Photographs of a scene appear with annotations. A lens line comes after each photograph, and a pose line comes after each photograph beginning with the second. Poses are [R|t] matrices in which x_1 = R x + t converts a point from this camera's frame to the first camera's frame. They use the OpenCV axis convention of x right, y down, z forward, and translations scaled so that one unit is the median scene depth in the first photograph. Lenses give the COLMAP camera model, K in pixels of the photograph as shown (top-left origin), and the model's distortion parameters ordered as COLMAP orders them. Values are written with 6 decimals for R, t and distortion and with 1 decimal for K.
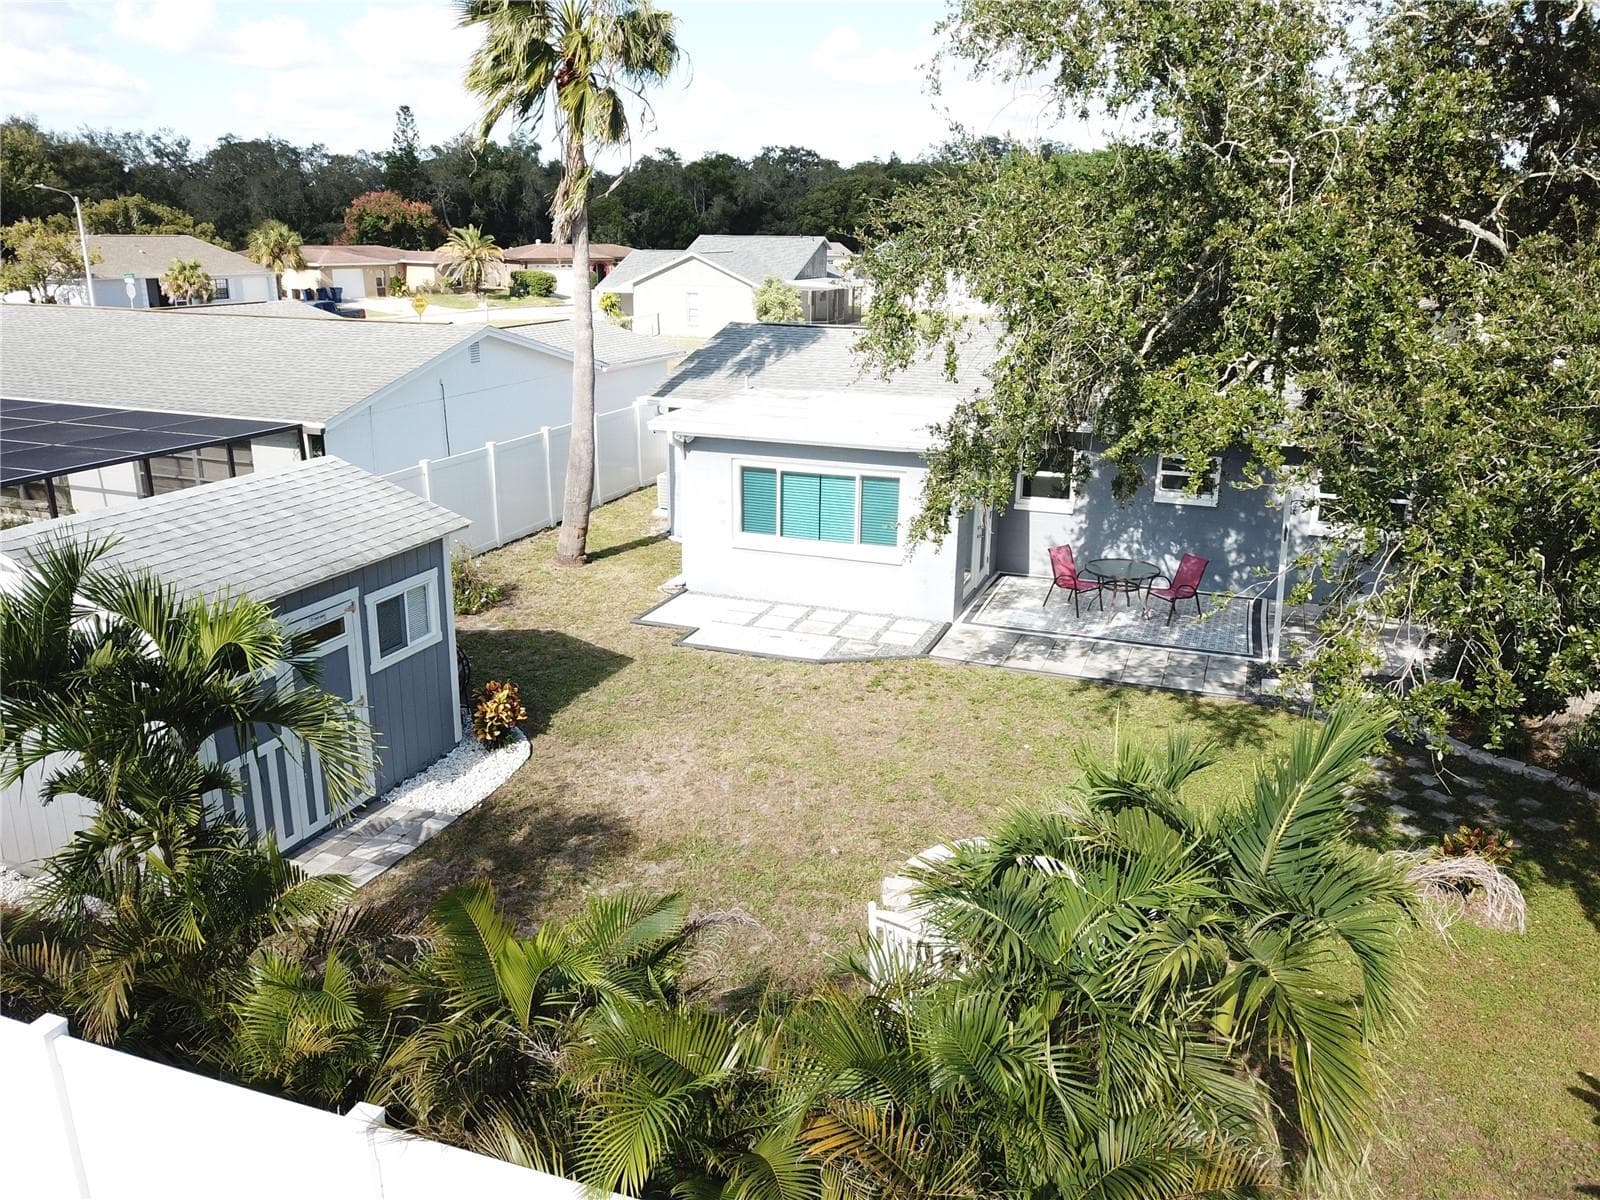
lens RADIAL K [[1239.5, 0, 794.0], [0, 1239.5, 590.4], [0, 0, 1]] dist [0.013229, -0.015076]
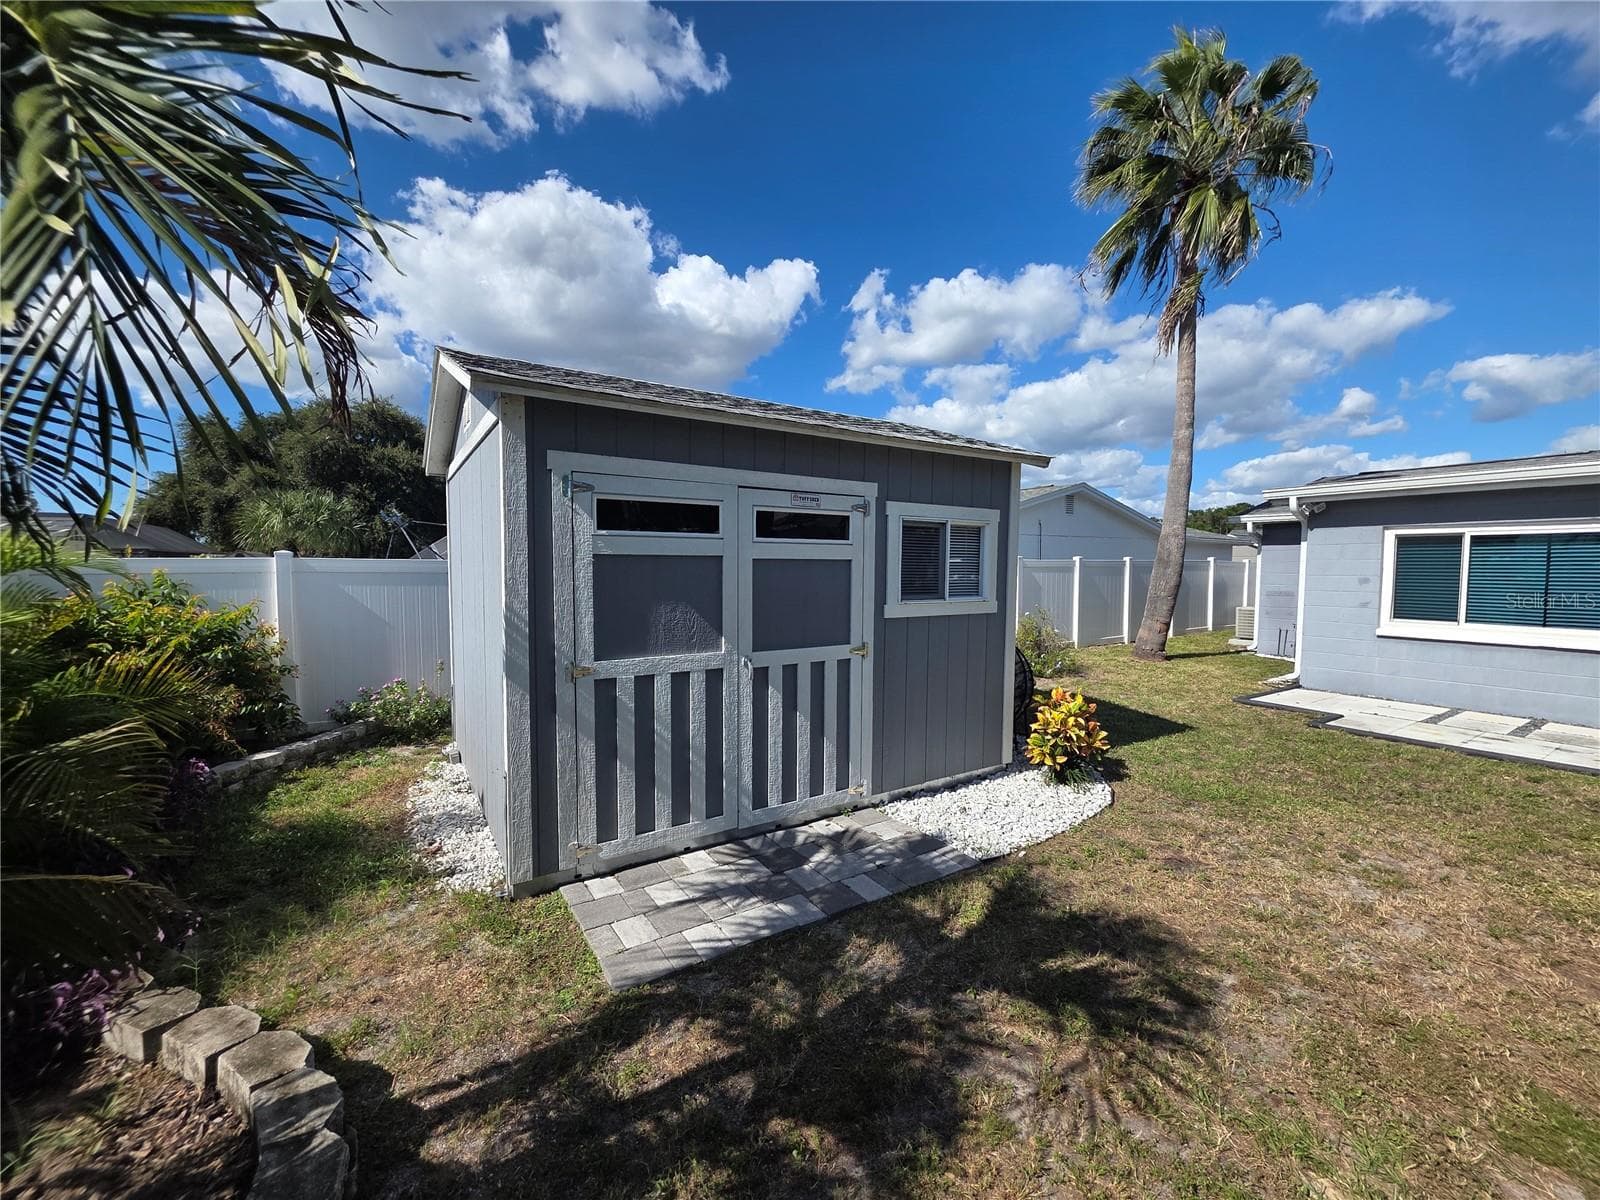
lens RADIAL K [[643.4, 0, 801.7], [0, 643.4, 604.8], [0, 0, 1]] dist [0.001635, 0.000170]
pose [[0.803217, 0.032808, -0.594783, -0.146531], [-0.167511, 0.970631, -0.172673, 0.118318], [0.571650, 0.238326, 0.785123, 0.620670]]
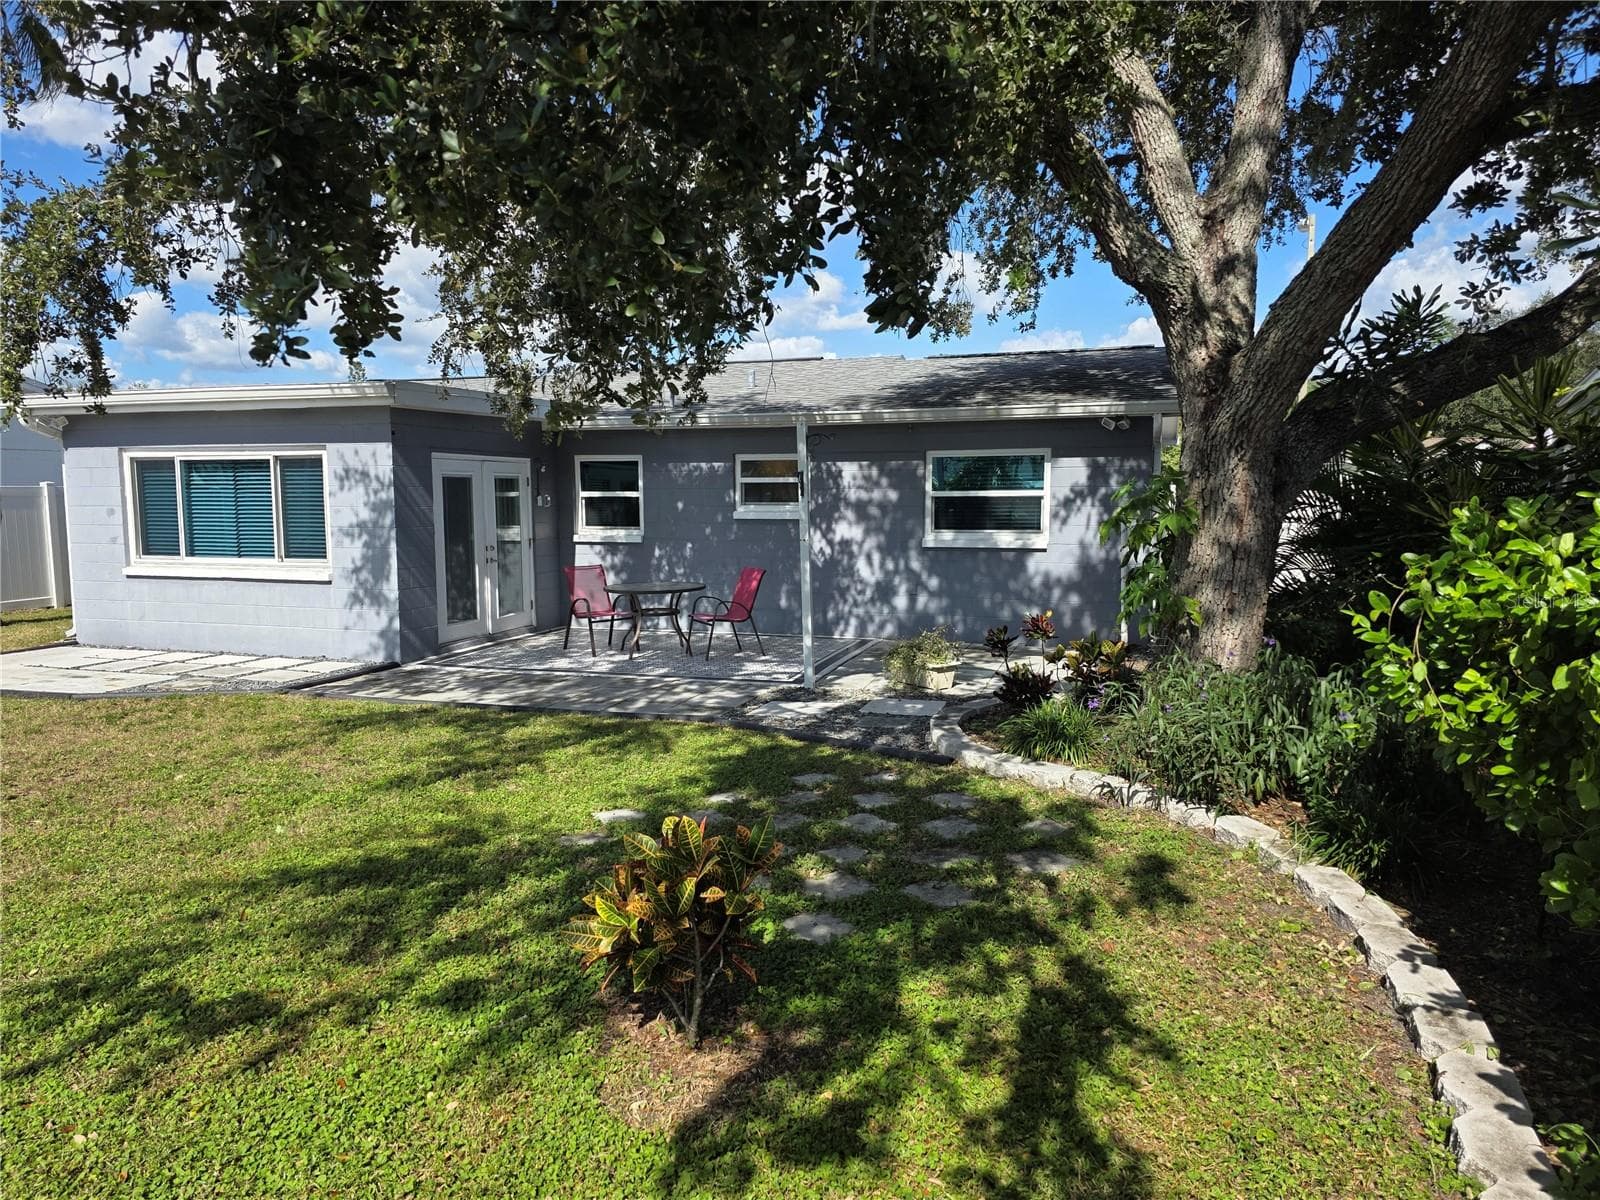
lens RADIAL K [[1083.0, 0, 814.5], [0, 1083.0, 602.1], [0, 0, 1]] dist [0.027119, -0.020320]
pose [[0.999315, -0.007614, 0.036203, 0.450300], [0.014481, 0.981013, -0.193402, 0.148422], [-0.034043, 0.193794, 0.980451, 0.542273]]
